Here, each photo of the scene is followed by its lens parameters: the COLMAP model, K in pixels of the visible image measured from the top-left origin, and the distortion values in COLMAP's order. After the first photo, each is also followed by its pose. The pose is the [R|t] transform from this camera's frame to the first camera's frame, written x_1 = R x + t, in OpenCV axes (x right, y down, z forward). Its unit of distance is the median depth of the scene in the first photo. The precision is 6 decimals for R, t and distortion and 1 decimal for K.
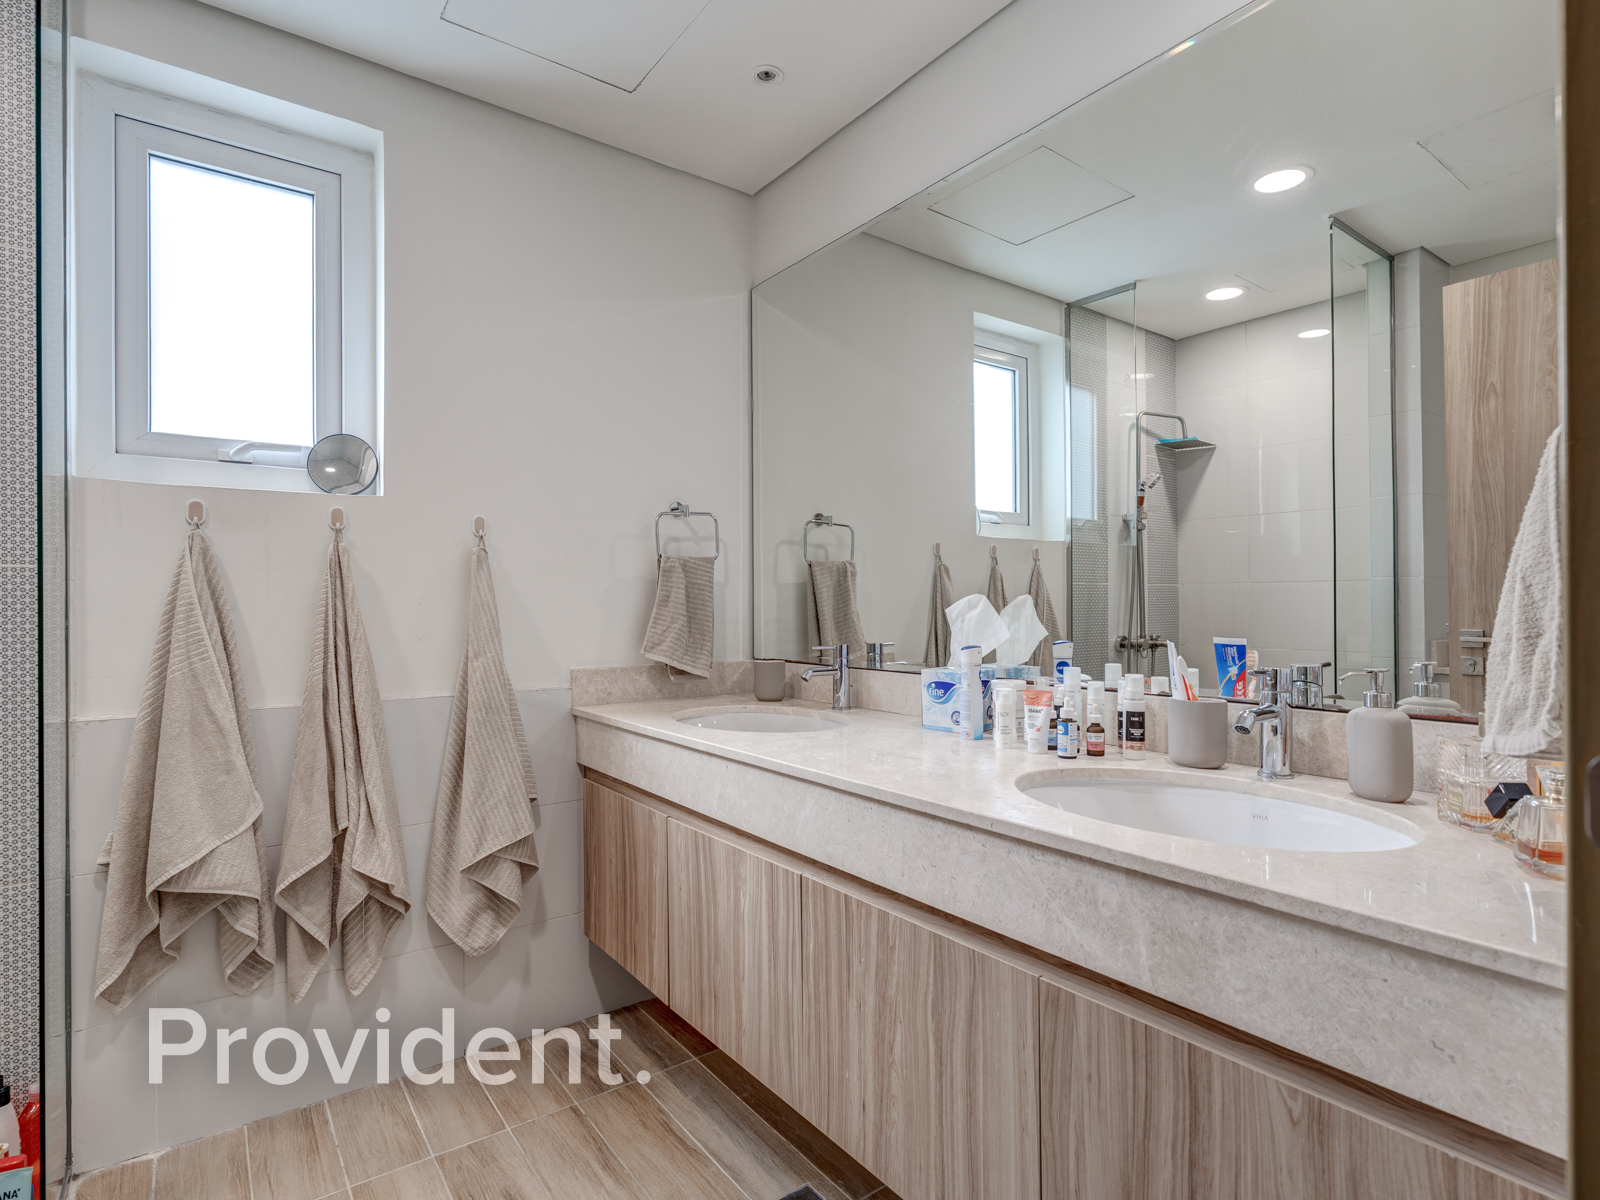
lens RADIAL K [[821.0, 0, 794.5], [0, 821.0, 600.6], [0, 0, 1]] dist [-0.004113, 0.002172]
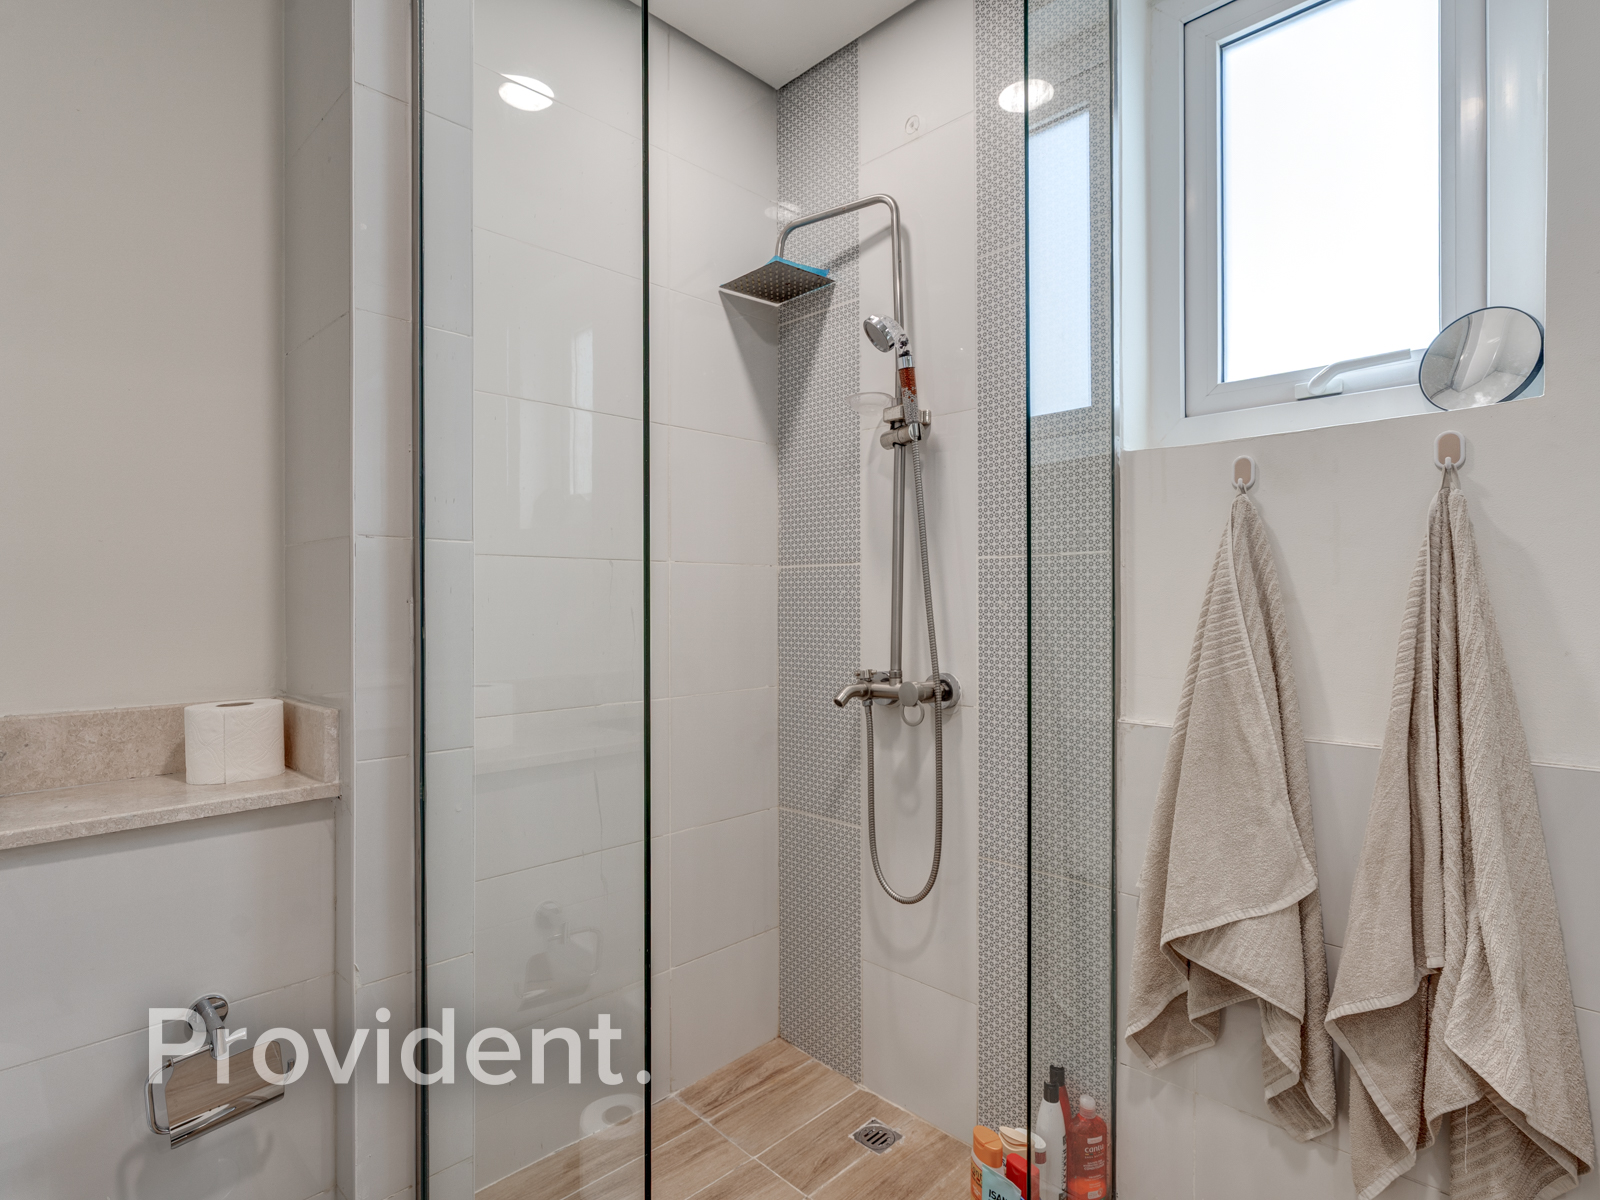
lens RADIAL K [[821.0, 0, 794.5], [0, 821.0, 600.6], [0, 0, 1]] dist [-0.004113, 0.002172]
pose [[0.148432, 0.008122, -0.988889, -0.032557], [0.008242, 0.999921, 0.009449, 0.001390], [0.988888, -0.009553, 0.148353, 0.469662]]
